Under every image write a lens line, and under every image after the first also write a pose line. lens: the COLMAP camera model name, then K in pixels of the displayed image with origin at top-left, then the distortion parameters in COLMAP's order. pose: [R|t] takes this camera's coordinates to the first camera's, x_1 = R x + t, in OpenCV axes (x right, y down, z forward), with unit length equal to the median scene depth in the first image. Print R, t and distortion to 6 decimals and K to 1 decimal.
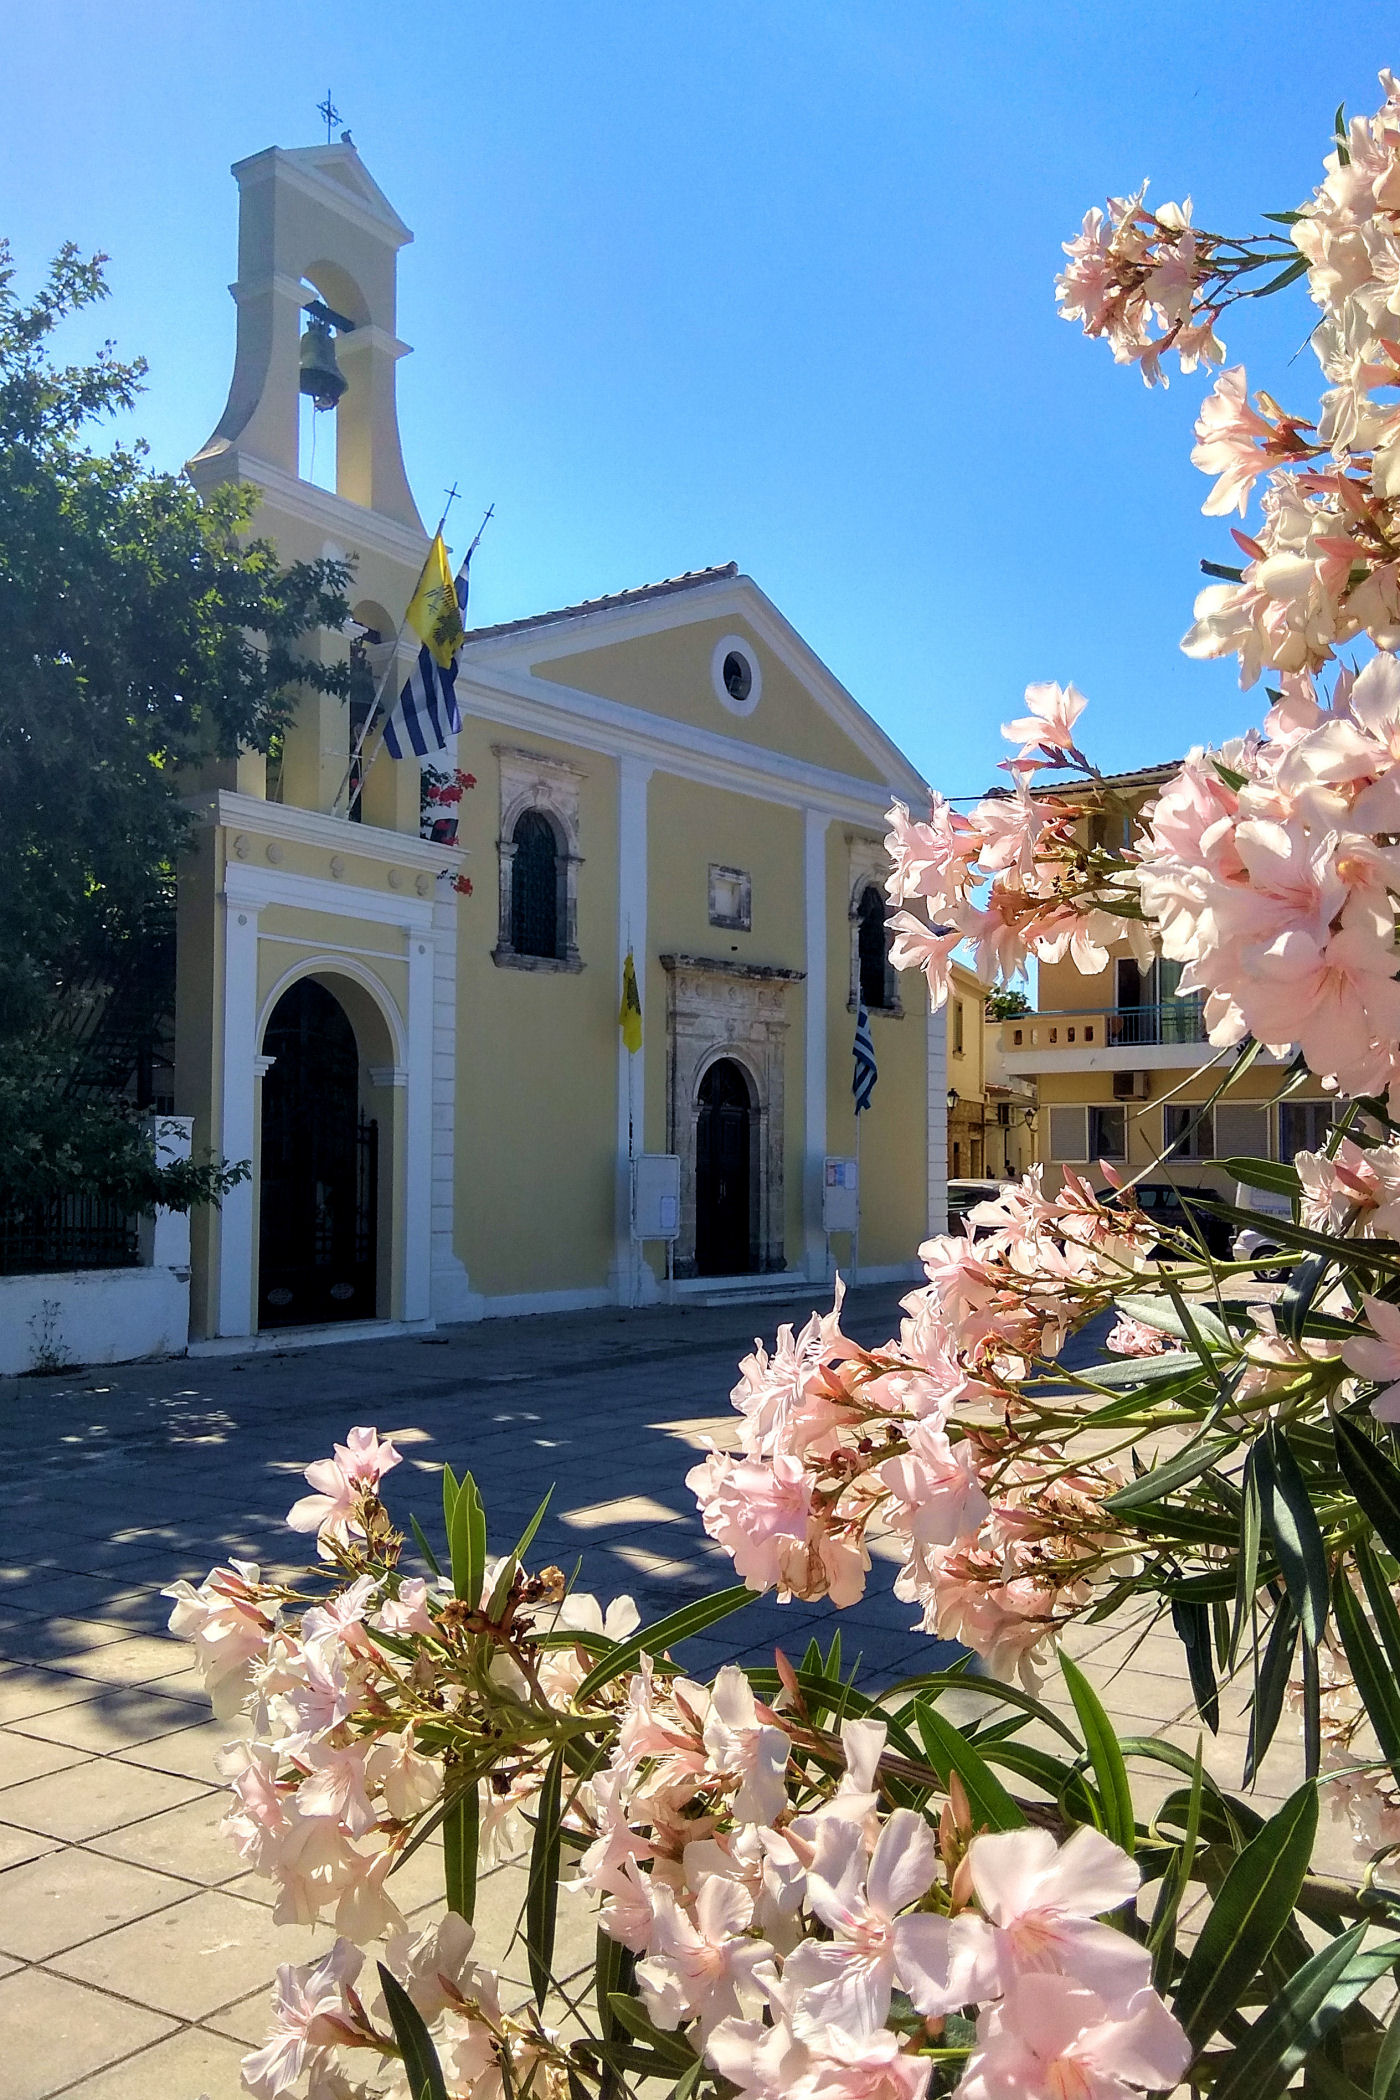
lens RADIAL K [[1619.5, 0, 700.0], [0, 1619.5, 1050.0], [0, 0, 1]] dist [-0.003164, -0.002778]
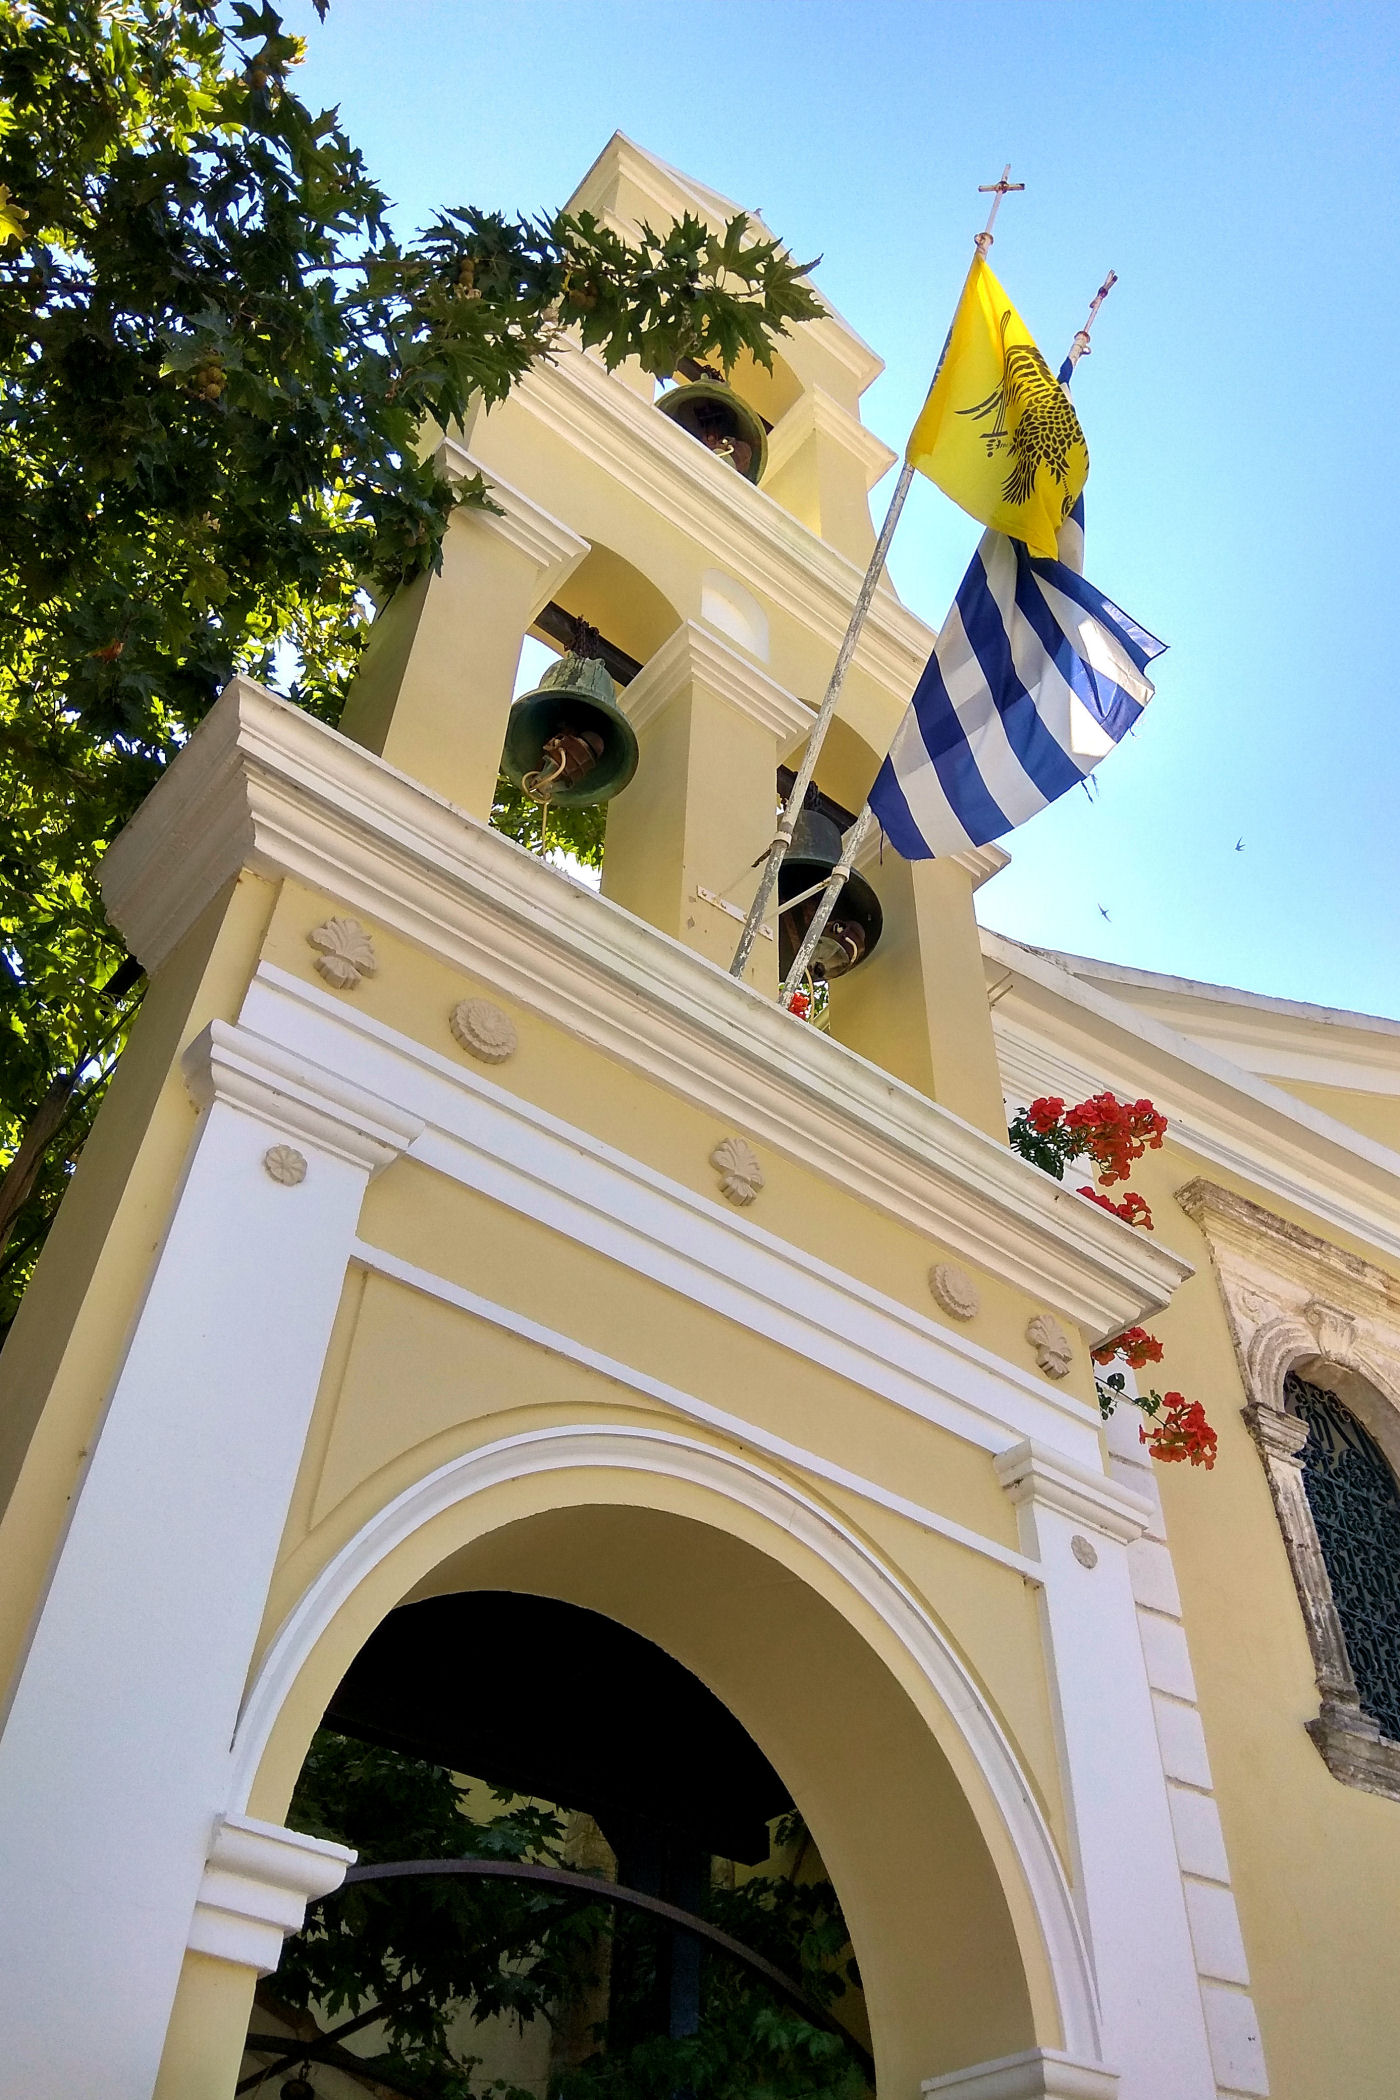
lens RADIAL K [[1619.5, 0, 700.0], [0, 1619.5, 1050.0], [0, 0, 1]] dist [-0.003164, -0.002778]
pose [[0.943916, -0.211527, -0.253534, -0.131633], [-0.006674, 0.755473, -0.655146, 0.042213], [0.330119, 0.620095, 0.711691, 0.665364]]
